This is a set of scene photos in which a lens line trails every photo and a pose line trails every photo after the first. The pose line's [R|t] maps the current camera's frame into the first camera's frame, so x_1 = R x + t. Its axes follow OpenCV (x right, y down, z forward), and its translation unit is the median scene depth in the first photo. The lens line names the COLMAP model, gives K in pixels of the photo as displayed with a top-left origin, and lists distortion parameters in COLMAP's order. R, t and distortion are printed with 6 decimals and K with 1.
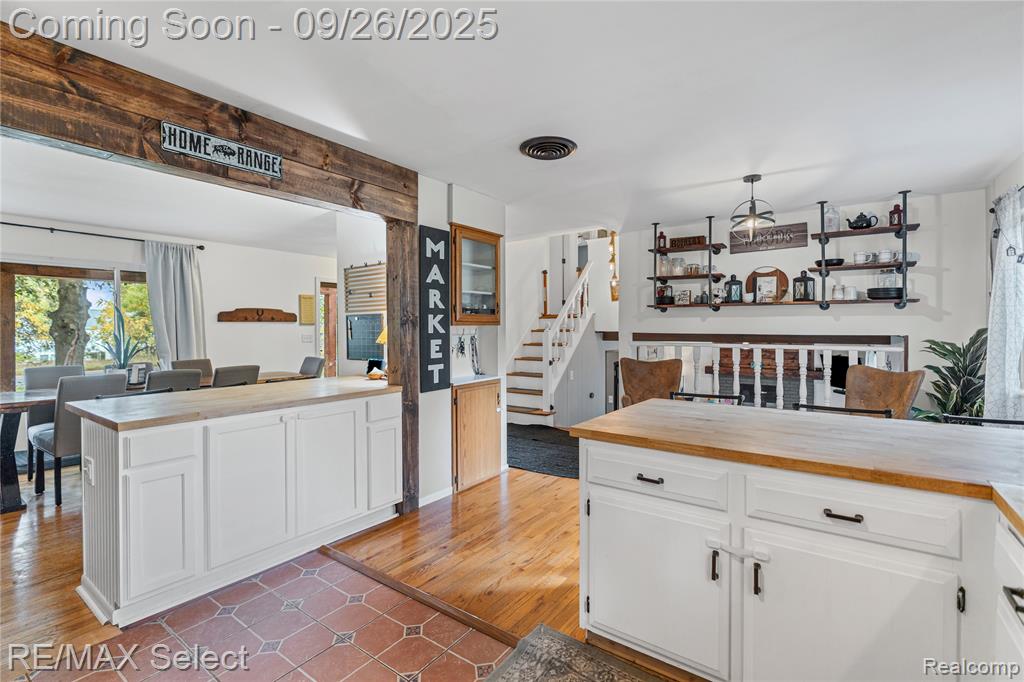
lens RADIAL K [[462.0, 0, 520.0], [0, 462.0, 330.5], [0, 0, 1]] dist [-0.001539, -0.000015]
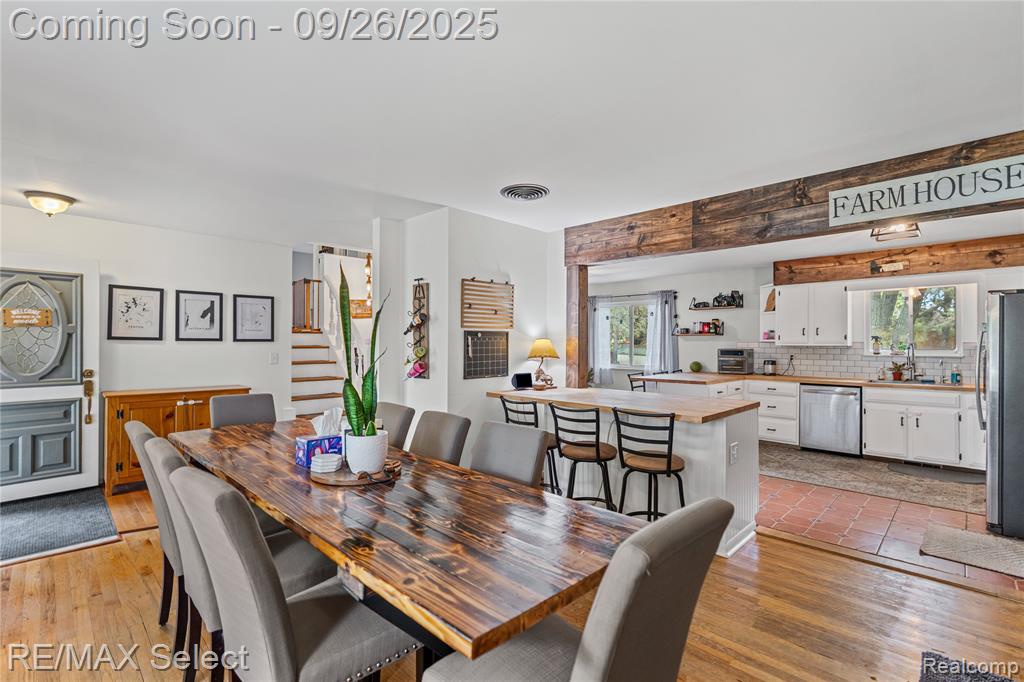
lens RADIAL K [[462.0, 0, 520.6], [0, 462.0, 342.7], [0, 0, 1]] dist [-0.001539, -0.000015]
pose [[0.156966, 0.005239, 0.987590, -1.509010], [0.002431, 0.999981, -0.005691, -0.004323], [-0.987601, 0.003294, 0.156950, 0.900168]]
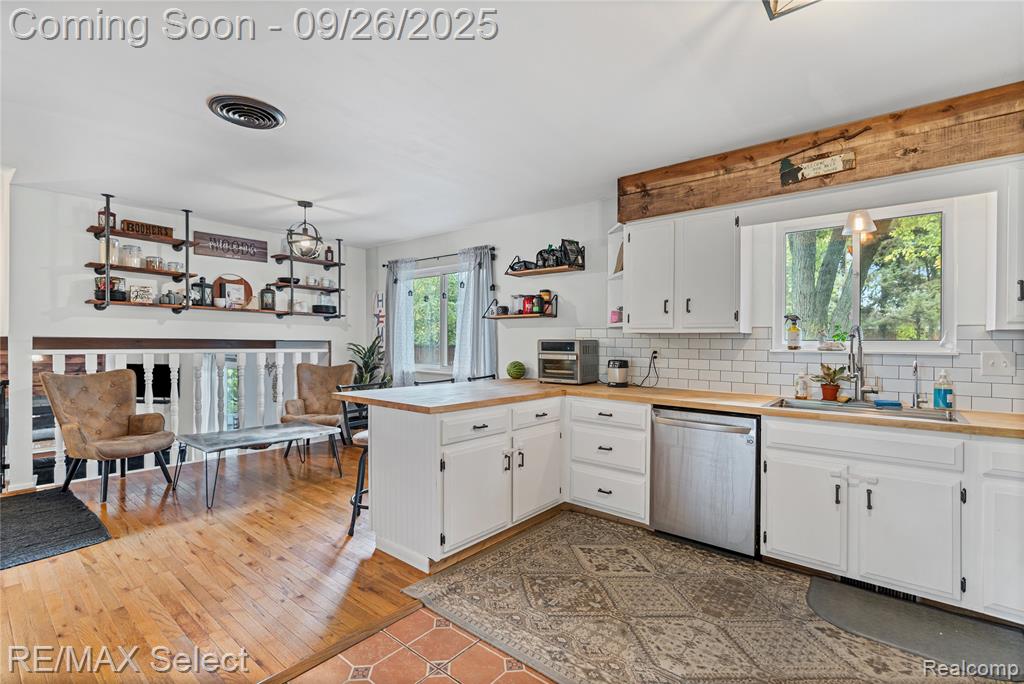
lens RADIAL K [[462.0, 0, 517.4], [0, 462.0, 342.8], [0, 0, 1]] dist [-0.001539, -0.000015]
pose [[0.075902, 0.000388, 0.997115, -0.603214], [-0.002793, 0.999996, -0.000176, 0.019779], [-0.997111, -0.002771, 0.075902, 0.365215]]
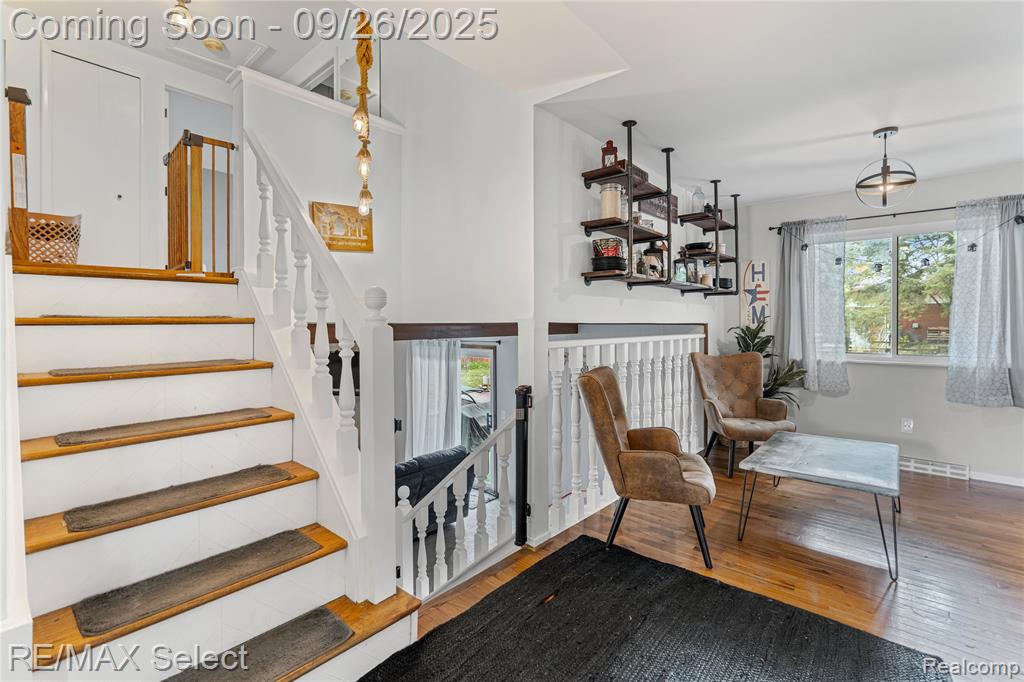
lens RADIAL K [[462.0, 0, 521.8], [0, 462.0, 322.0], [0, 0, 1]] dist [-0.001539, -0.000015]
pose [[0.100507, 0.001459, 0.994935, -0.384425], [0.009293, 0.999954, -0.002405, 0.008797], [-0.994893, 0.009488, 0.100489, 1.522900]]
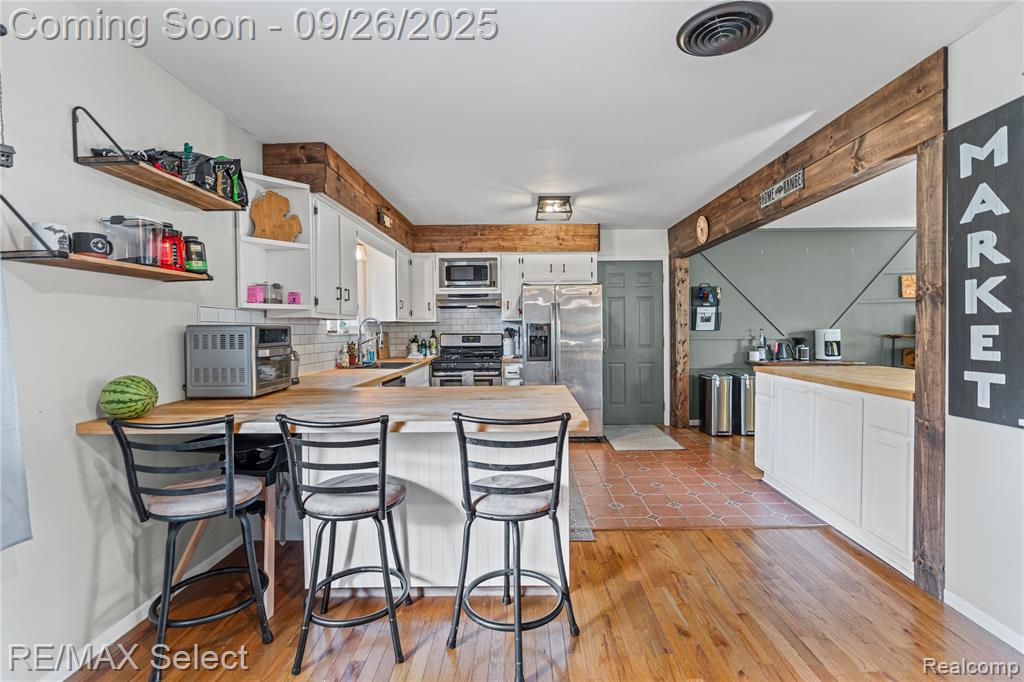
lens RADIAL K [[462.0, 0, 522.0], [0, 462.0, 338.9], [0, 0, 1]] dist [-0.001539, -0.000015]
pose [[-0.816711, 0.022863, -0.576594, 0.546378], [0.008660, 0.999588, 0.027369, 0.015964], [0.576983, 0.017359, -0.816572, 1.109932]]
